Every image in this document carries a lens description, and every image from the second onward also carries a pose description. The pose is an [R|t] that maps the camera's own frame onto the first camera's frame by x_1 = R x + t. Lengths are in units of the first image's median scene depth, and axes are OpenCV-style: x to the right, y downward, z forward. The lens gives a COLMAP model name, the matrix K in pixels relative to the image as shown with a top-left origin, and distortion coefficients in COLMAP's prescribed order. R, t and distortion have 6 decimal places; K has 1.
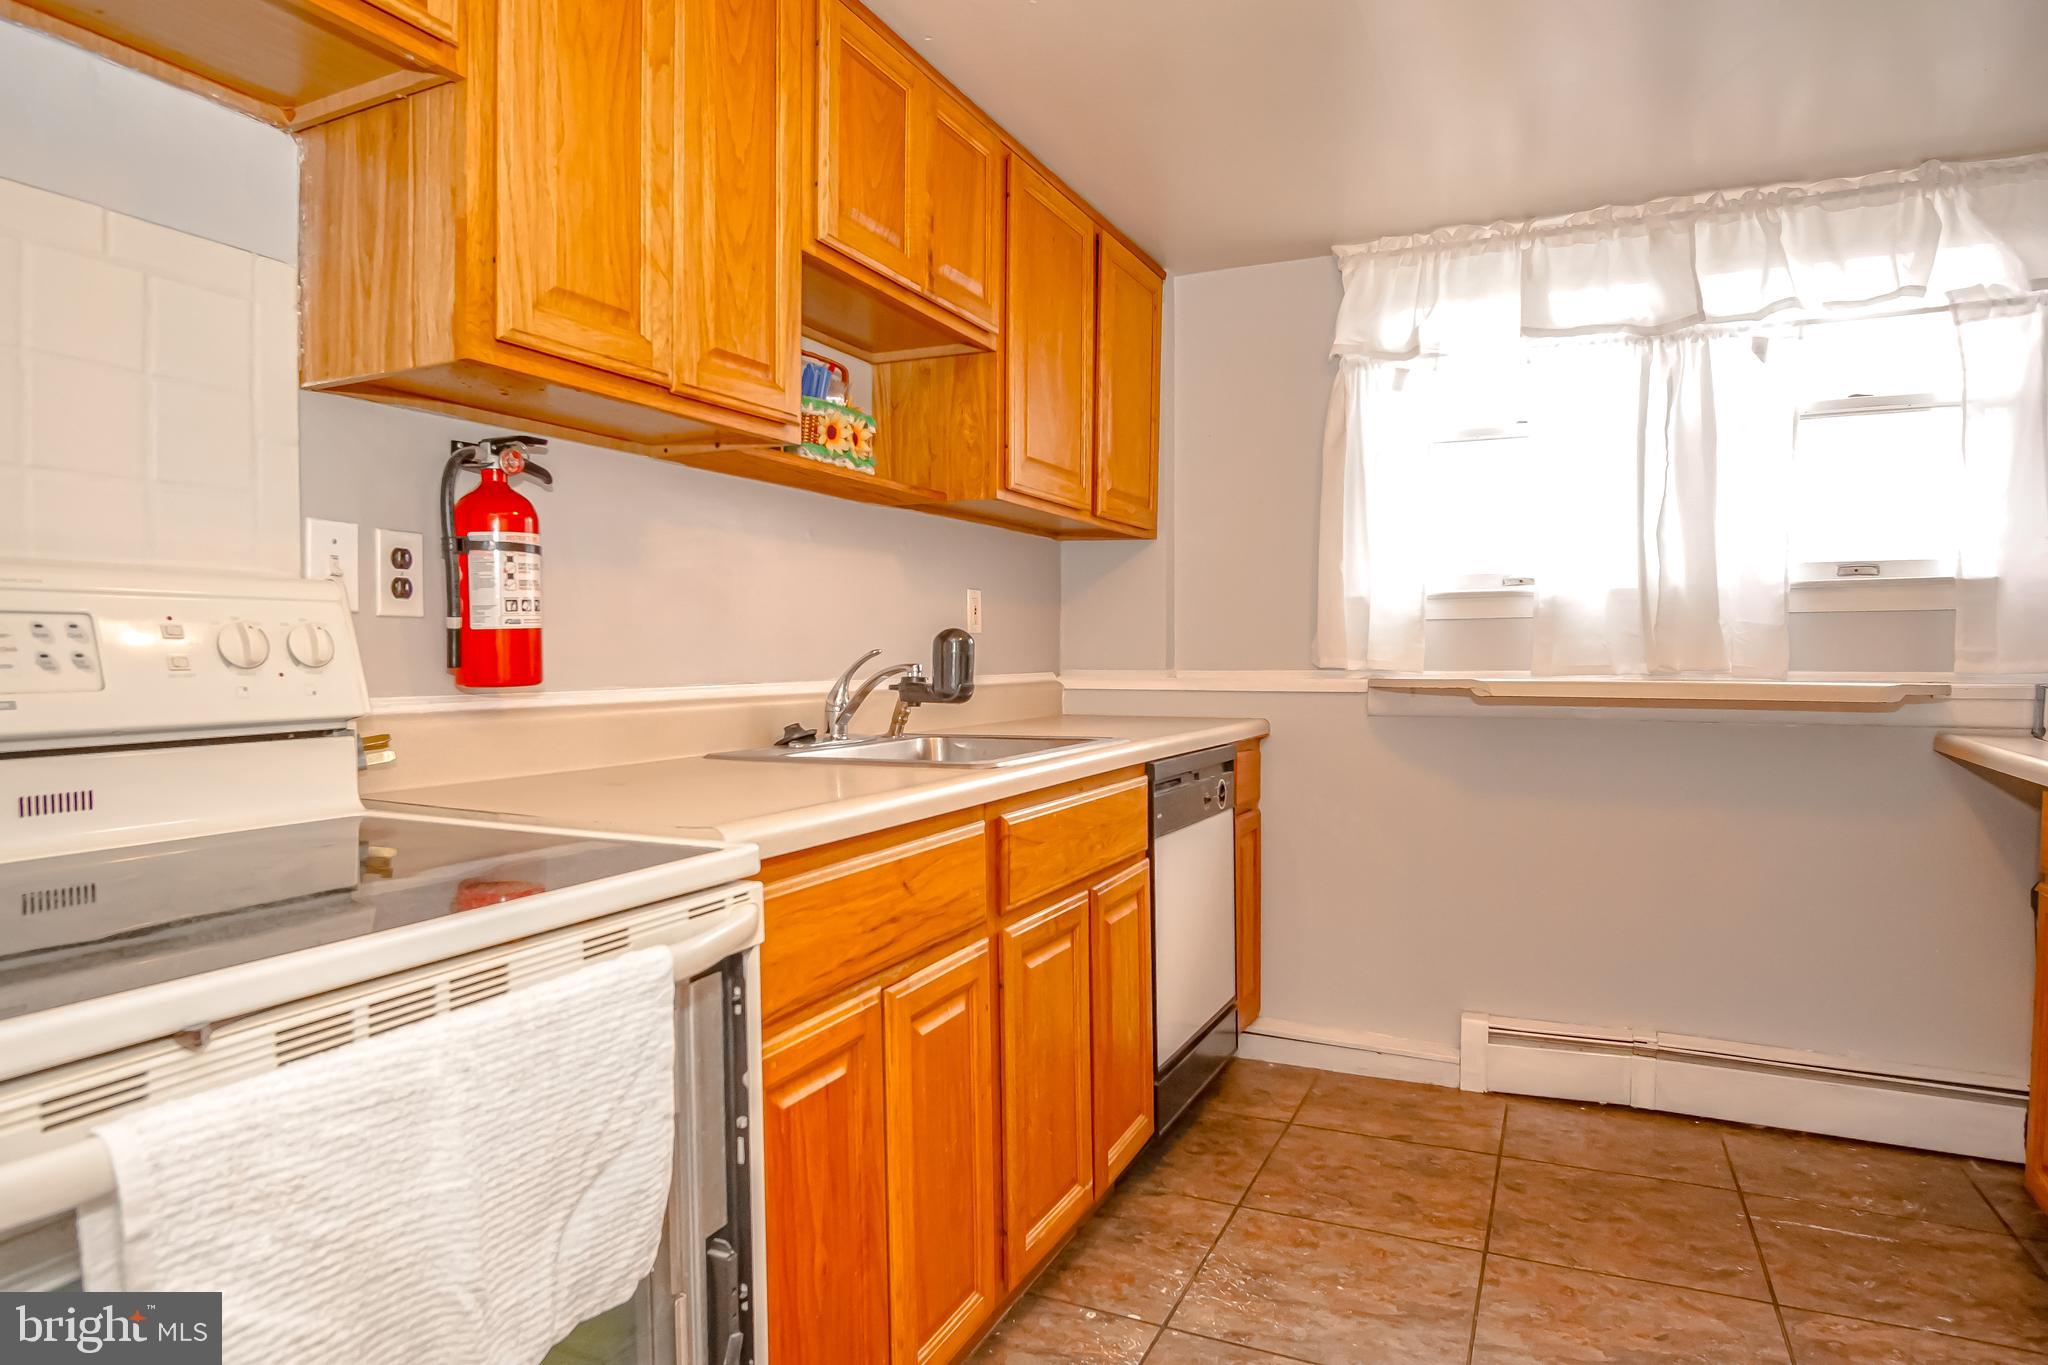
lens RADIAL K [[1194.7, 0, 1024.0], [0, 1194.7, 682.5], [0, 0, 1]] dist [-0.036569, 0.005046]
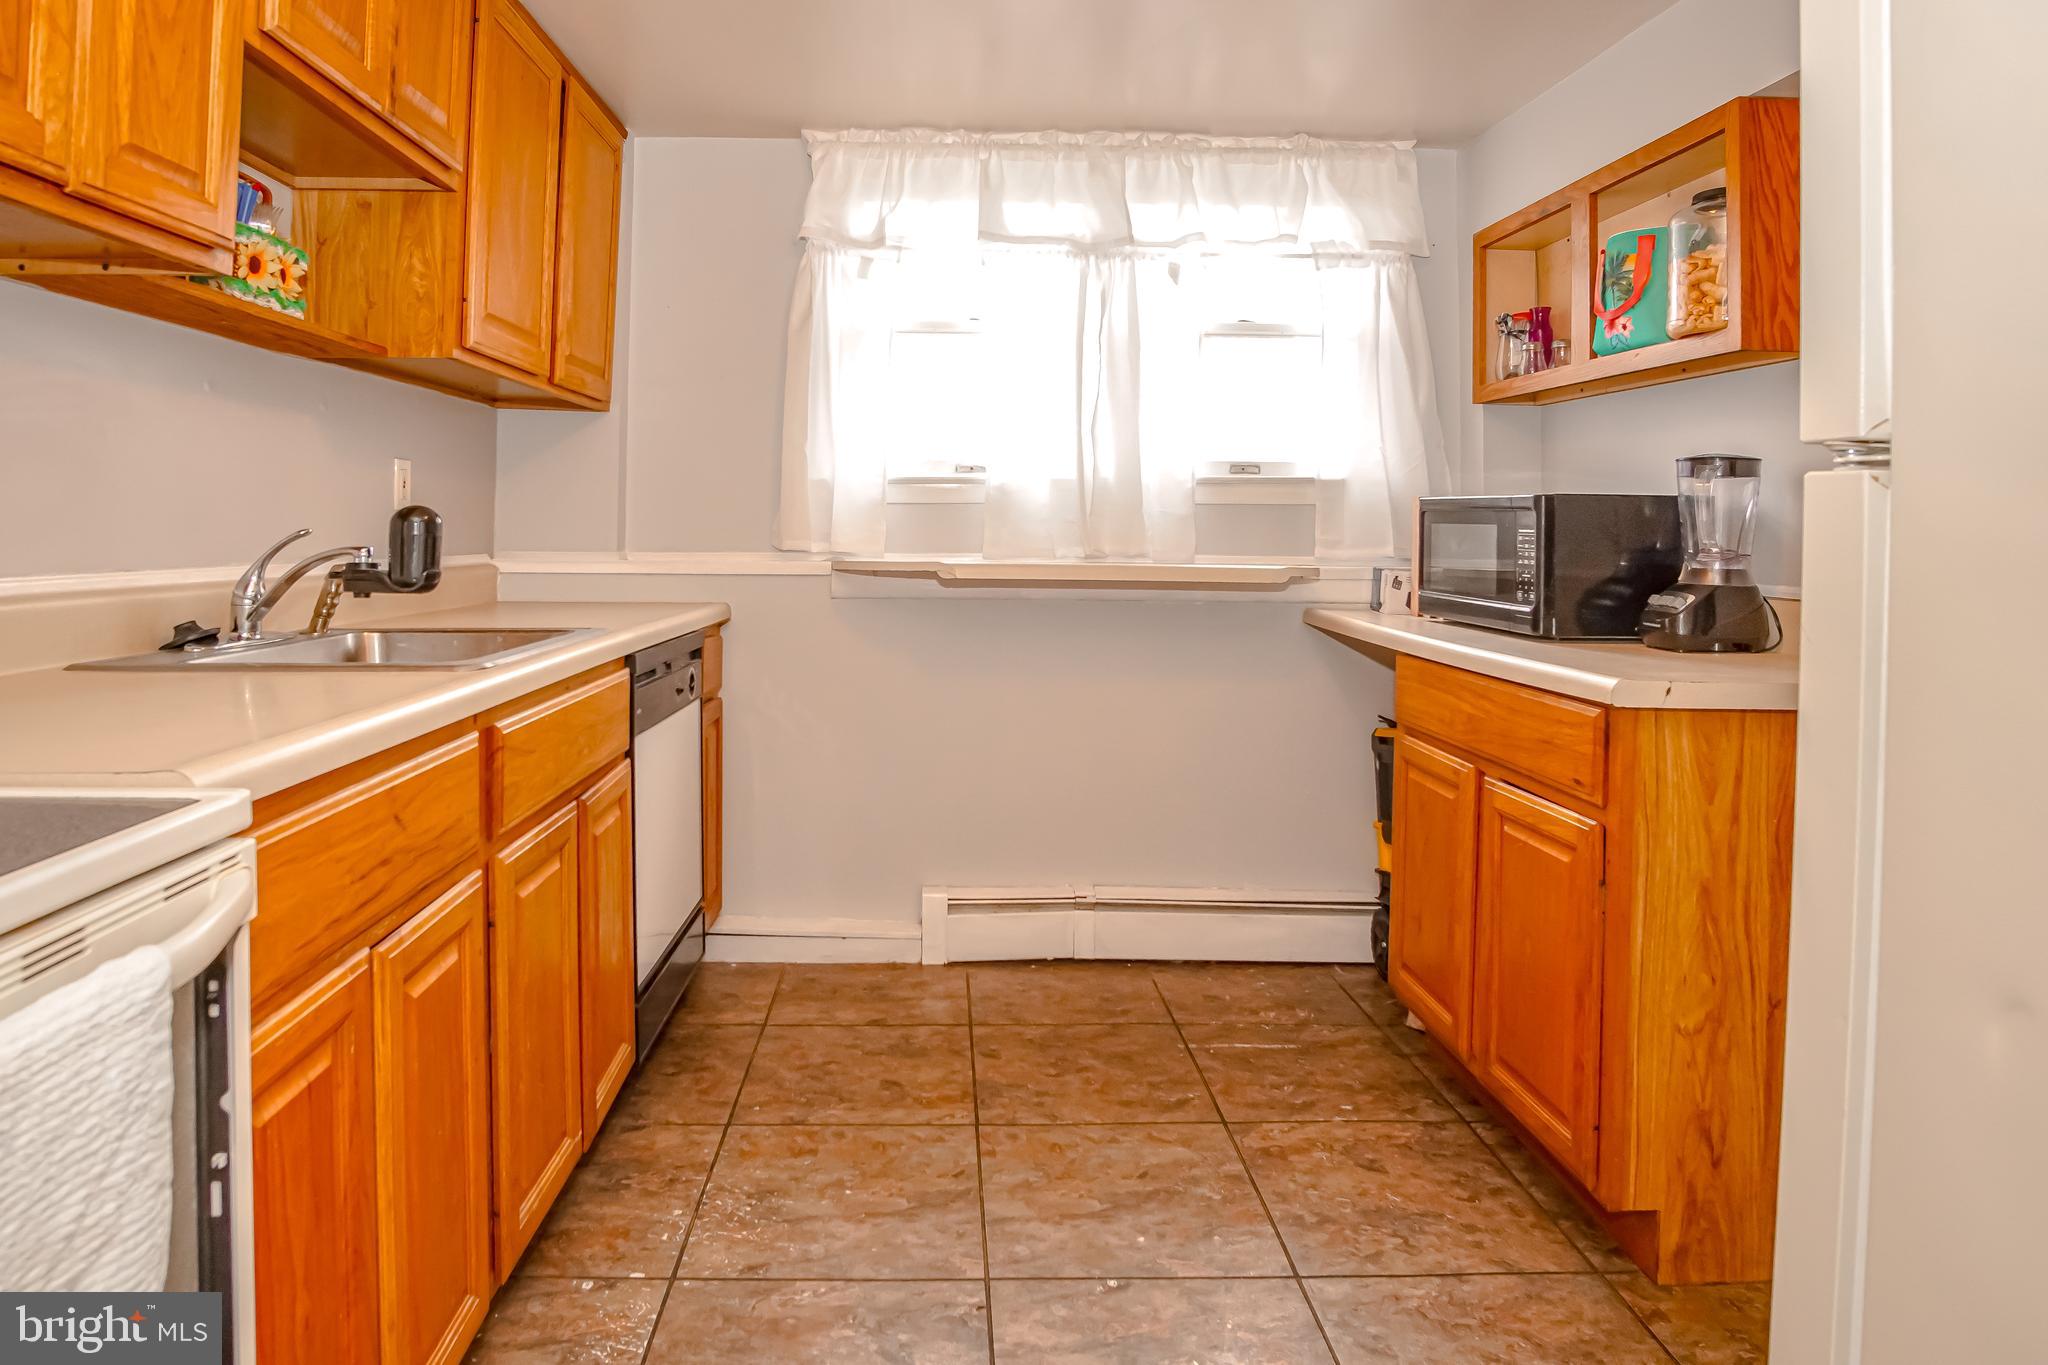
lens RADIAL K [[1207.1, 0, 977.9], [0, 1207.1, 512.0], [0, 0, 1]] dist [-0.045864, 0.012795]
pose [[0.896311, 0.017477, 0.443082, -0.068738], [0.000510, 0.999182, -0.040445, -0.004919], [-0.443426, 0.036478, 0.895568, 0.049363]]
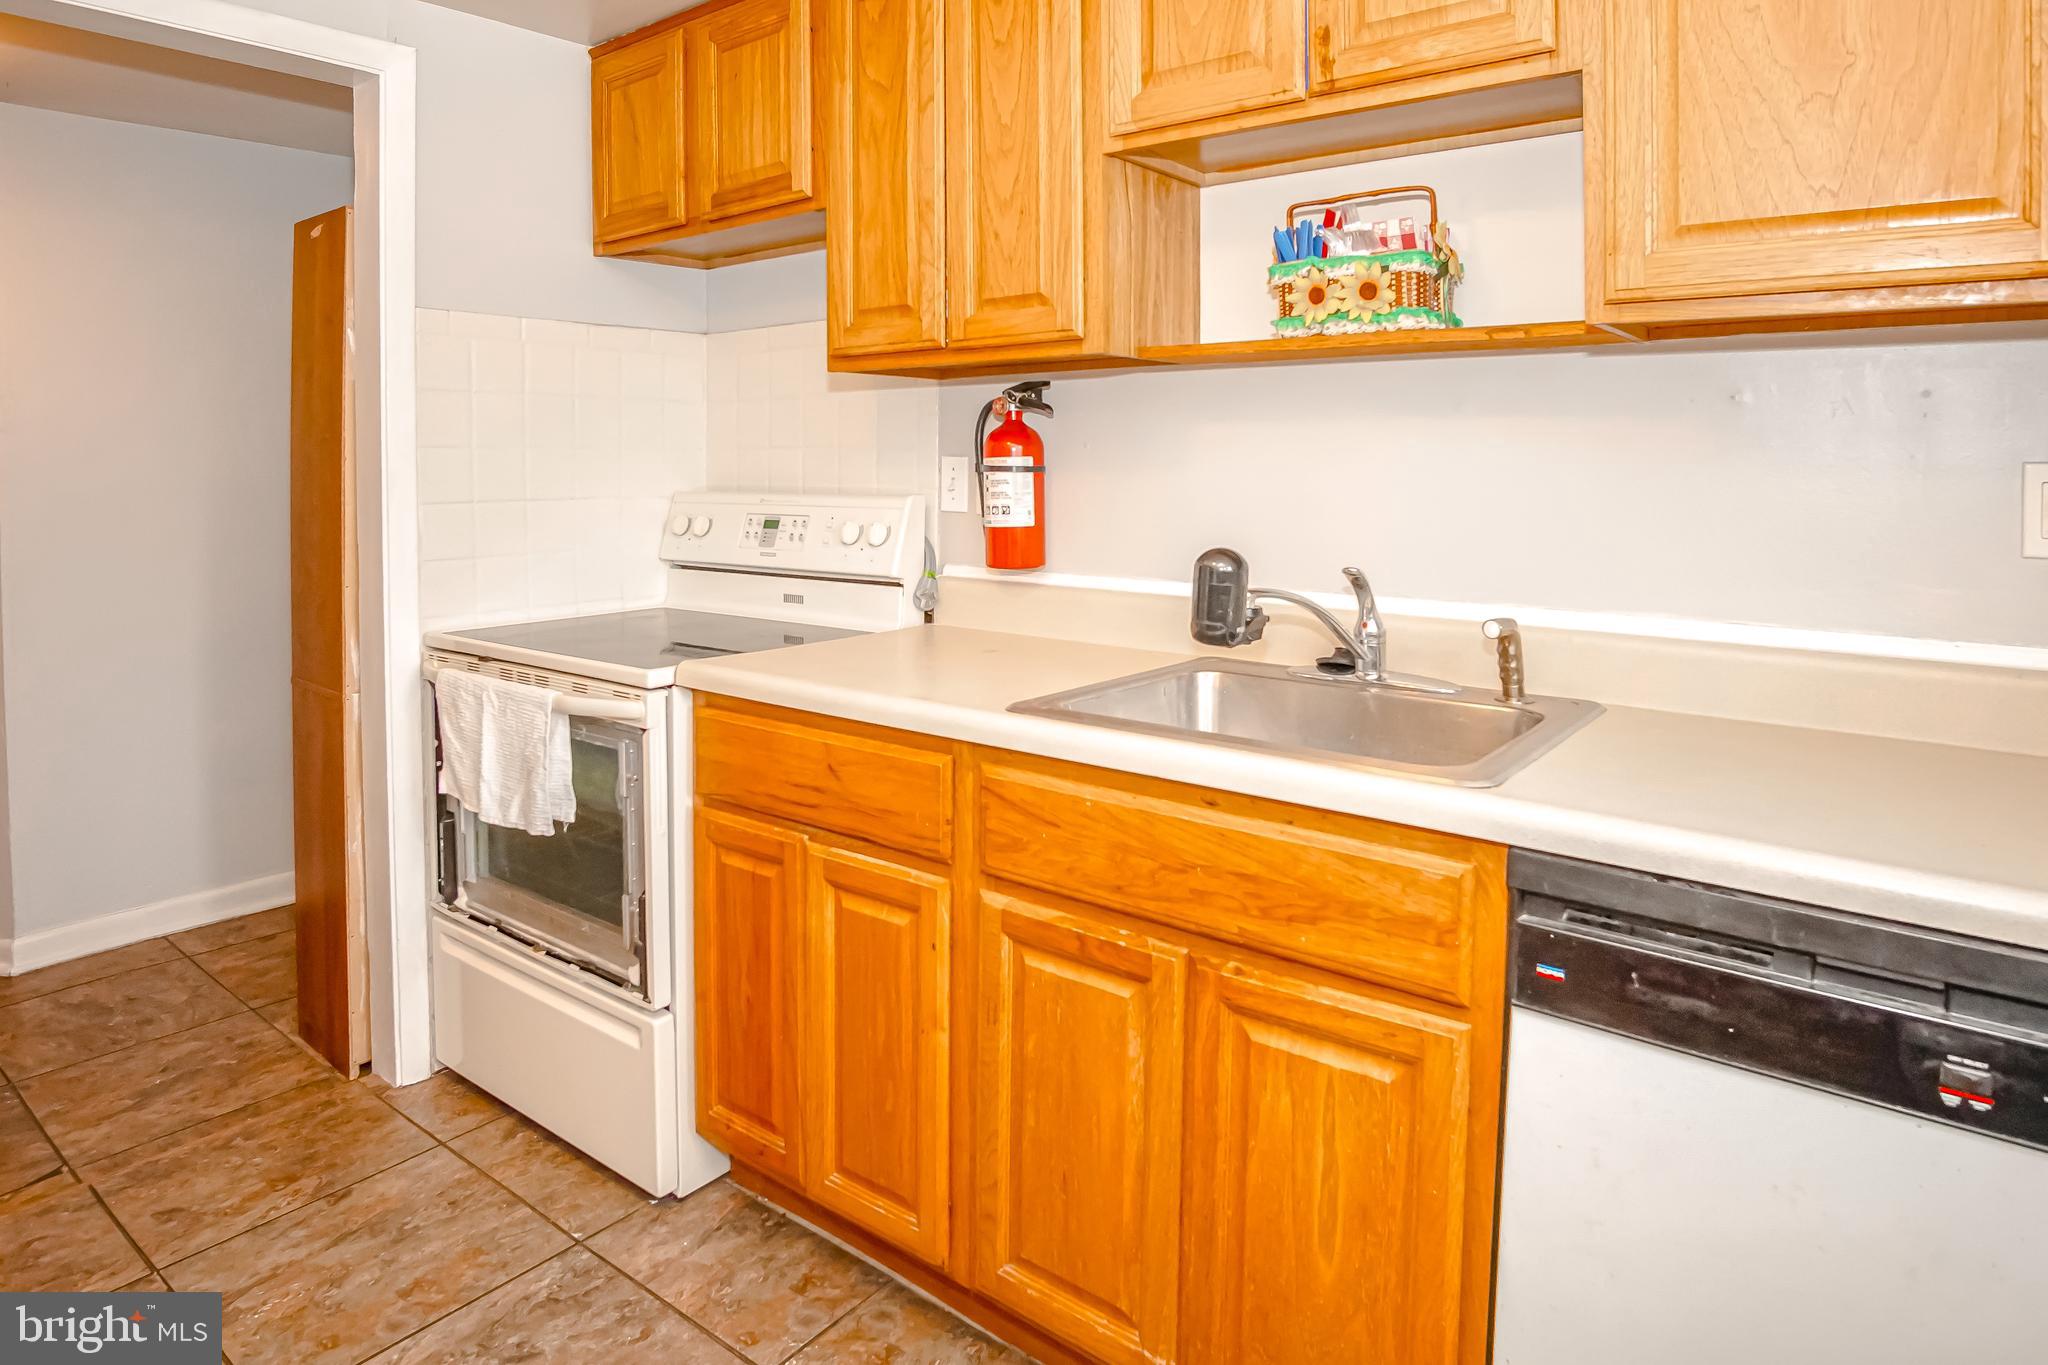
lens RADIAL K [[1207.1, 0, 977.9], [0, 1207.1, 512.0], [0, 0, 1]] dist [-0.045864, 0.012795]
pose [[-0.246221, 0.042195, -0.968295, 0.632288], [-0.024021, 0.998479, 0.049618, -0.090508], [0.968916, 0.035477, -0.244833, 0.898864]]
